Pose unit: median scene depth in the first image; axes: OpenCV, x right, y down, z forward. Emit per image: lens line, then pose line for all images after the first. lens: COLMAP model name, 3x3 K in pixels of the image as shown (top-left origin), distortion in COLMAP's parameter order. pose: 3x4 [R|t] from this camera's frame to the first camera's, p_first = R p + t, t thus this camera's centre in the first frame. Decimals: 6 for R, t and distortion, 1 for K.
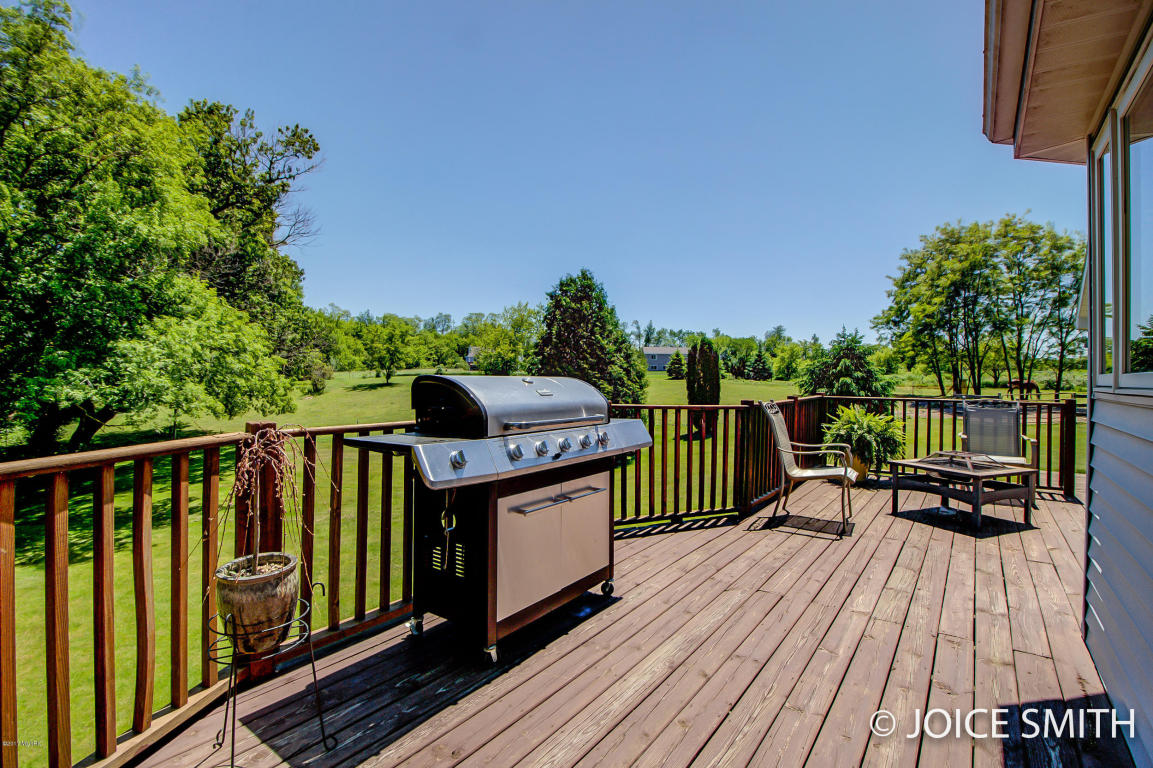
lens RADIAL K [[542.7, 0, 579.2], [0, 542.7, 386.6], [0, 0, 1]] dist [-0.003282, -0.008114]
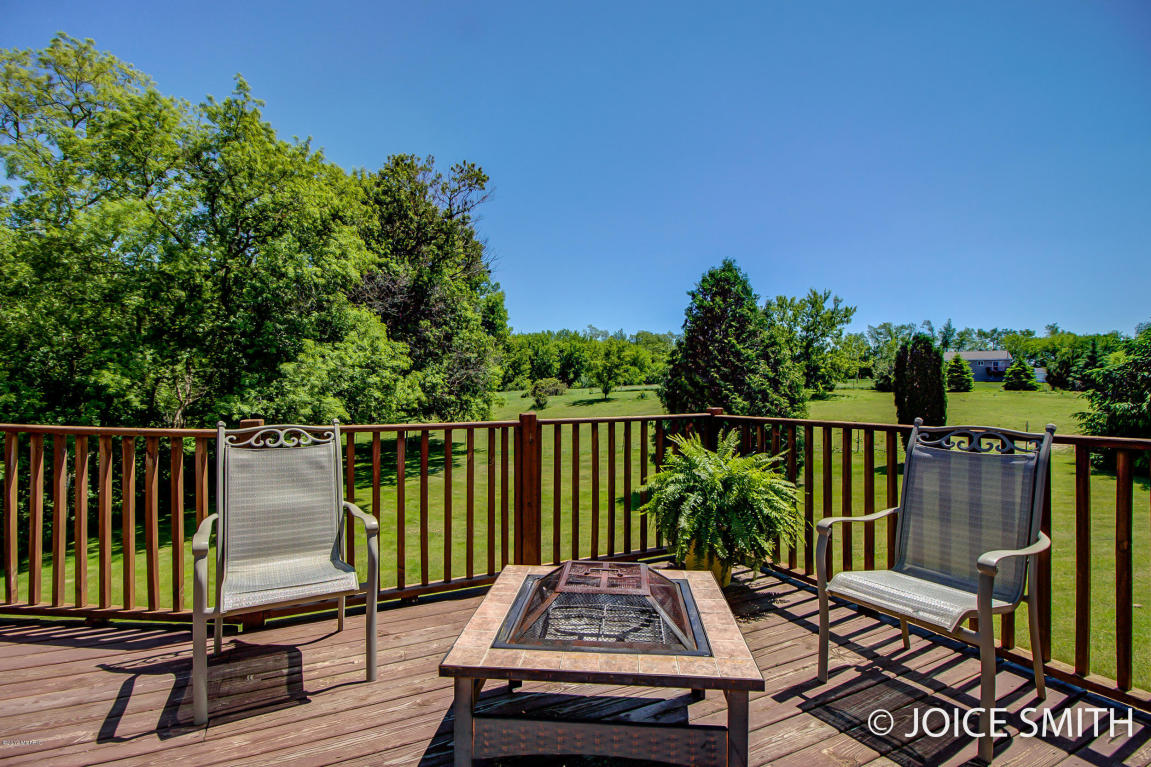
lens RADIAL K [[541.7, 0, 587.8], [0, 541.7, 402.6], [0, 0, 1]] dist [-0.003282, -0.008114]
pose [[0.876545, -0.001465, -0.481317, 0.216338], [0.002037, 0.999998, 0.000666, 0.001272], [0.481315, -0.001564, 0.876546, 0.169223]]
